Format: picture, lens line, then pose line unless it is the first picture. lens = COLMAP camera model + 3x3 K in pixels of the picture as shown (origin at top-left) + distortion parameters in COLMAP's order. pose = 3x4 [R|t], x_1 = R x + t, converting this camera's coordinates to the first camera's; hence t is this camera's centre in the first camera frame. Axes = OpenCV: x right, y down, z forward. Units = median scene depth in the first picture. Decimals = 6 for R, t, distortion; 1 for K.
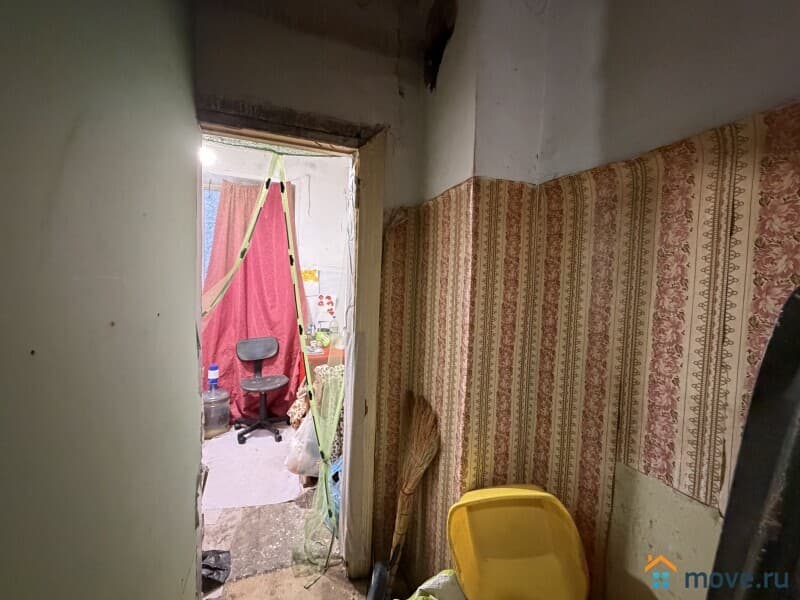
lens RADIAL K [[318.4, 0, 397.6], [0, 318.4, 300.3], [0, 0, 1]] dist [-0.000164, 0.000006]
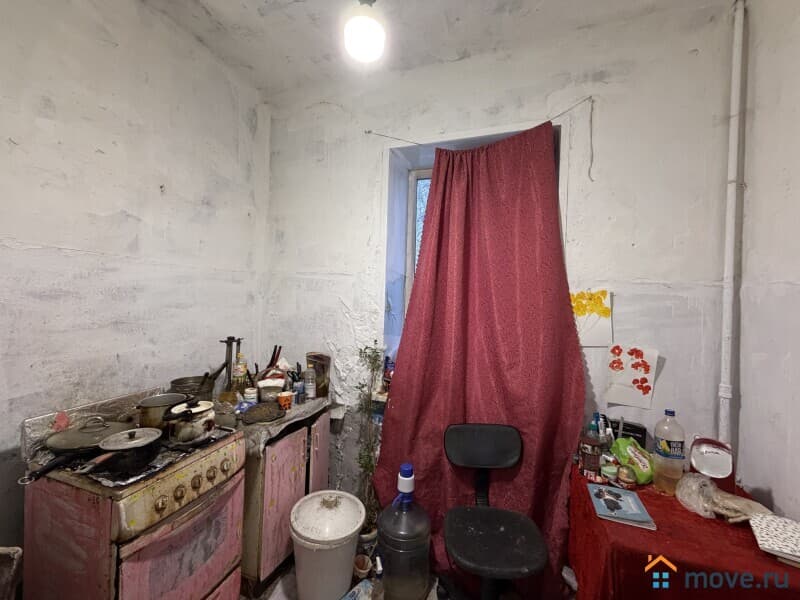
lens RADIAL K [[318.4, 0, 397.6], [0, 318.4, 300.3], [0, 0, 1]] dist [-0.000164, 0.000006]
pose [[0.759645, 0.001440, -0.650336, -0.198318], [-0.032995, 0.998795, -0.036330, -0.059736], [0.649500, 0.049056, 0.758777, 0.484382]]
